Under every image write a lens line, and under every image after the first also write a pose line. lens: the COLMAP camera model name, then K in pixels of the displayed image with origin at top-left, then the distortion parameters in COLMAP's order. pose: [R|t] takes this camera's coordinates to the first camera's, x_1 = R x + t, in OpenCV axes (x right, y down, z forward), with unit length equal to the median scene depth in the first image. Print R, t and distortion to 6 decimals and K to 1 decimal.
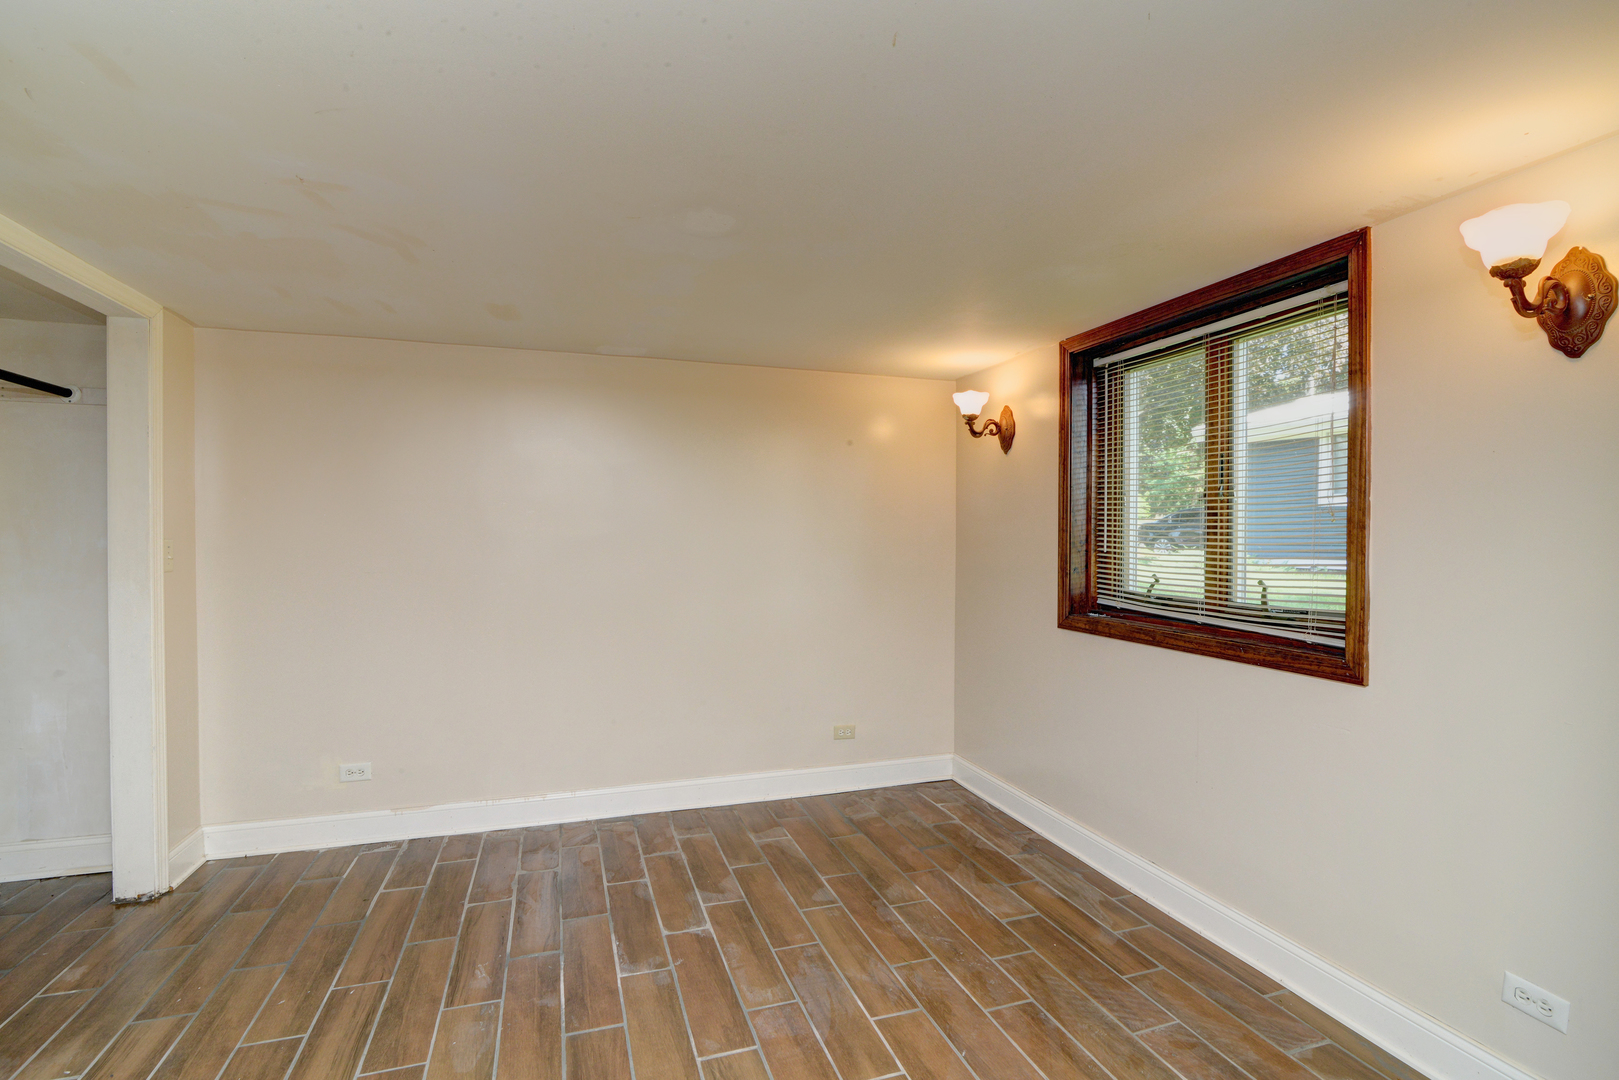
lens RADIAL K [[742.0, 0, 803.4], [0, 742.0, 539.6], [0, 0, 1]] dist [-0.021555, -0.000235]
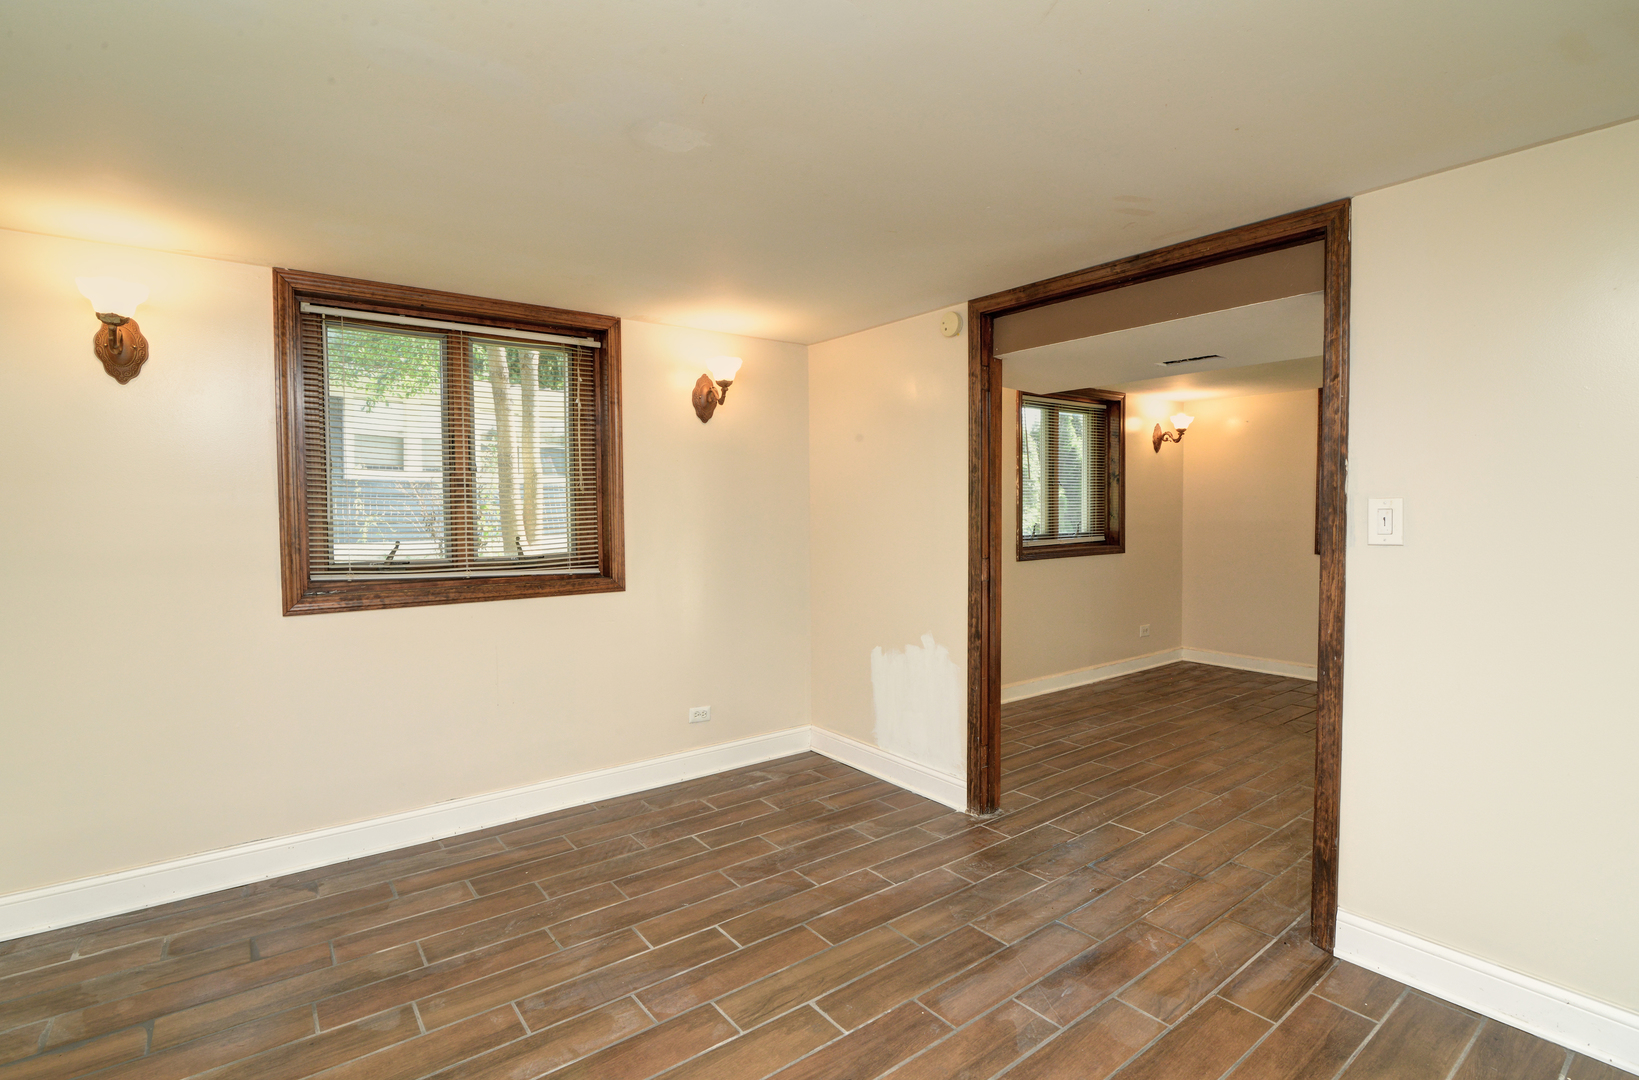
lens RADIAL K [[775.6, 0, 811.7], [0, 775.6, 537.8], [0, 0, 1]] dist [-0.022368, 0.000456]
pose [[-0.323917, -0.038659, 0.945295, -0.840314], [0.013417, 0.998877, 0.045448, 0.001191], [-0.945990, 0.027405, -0.323034, 0.920580]]
